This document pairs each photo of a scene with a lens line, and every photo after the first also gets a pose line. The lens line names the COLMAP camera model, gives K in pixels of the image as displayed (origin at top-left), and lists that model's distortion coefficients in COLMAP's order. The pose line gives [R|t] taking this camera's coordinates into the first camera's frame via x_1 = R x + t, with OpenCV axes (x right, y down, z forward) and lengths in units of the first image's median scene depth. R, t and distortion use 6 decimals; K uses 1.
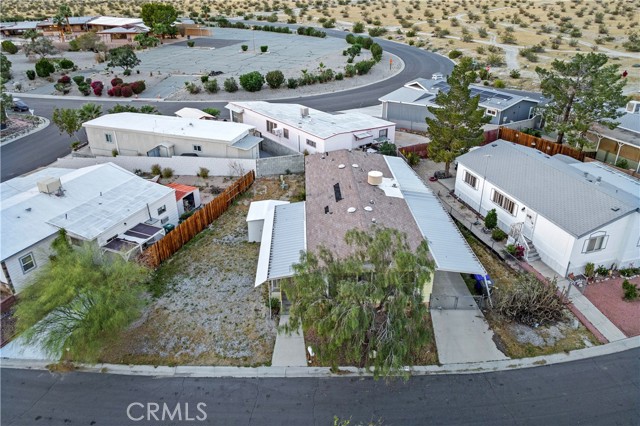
lens RADIAL K [[447.5, 0, 319.2], [0, 447.5, 209.7], [0, 0, 1]] dist [-0.033482, 0.001527]
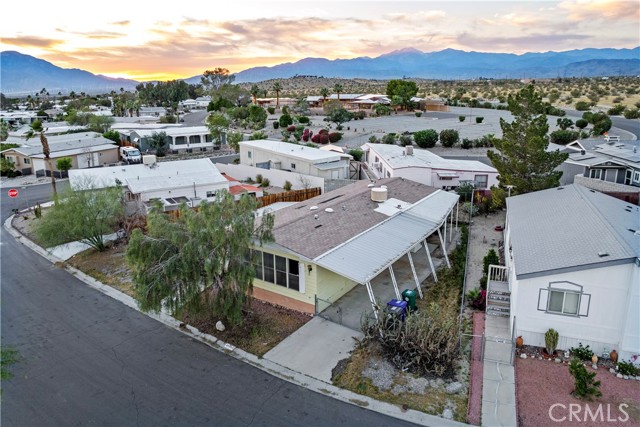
lens RADIAL K [[447.5, 0, 325.4], [0, 447.5, 212.3], [0, 0, 1]] dist [-0.033482, 0.001527]
pose [[0.804705, 0.157968, -0.572272, 0.694482], [-0.266439, 0.957515, -0.110347, 0.116967], [0.530528, 0.241272, 0.812606, 0.244979]]
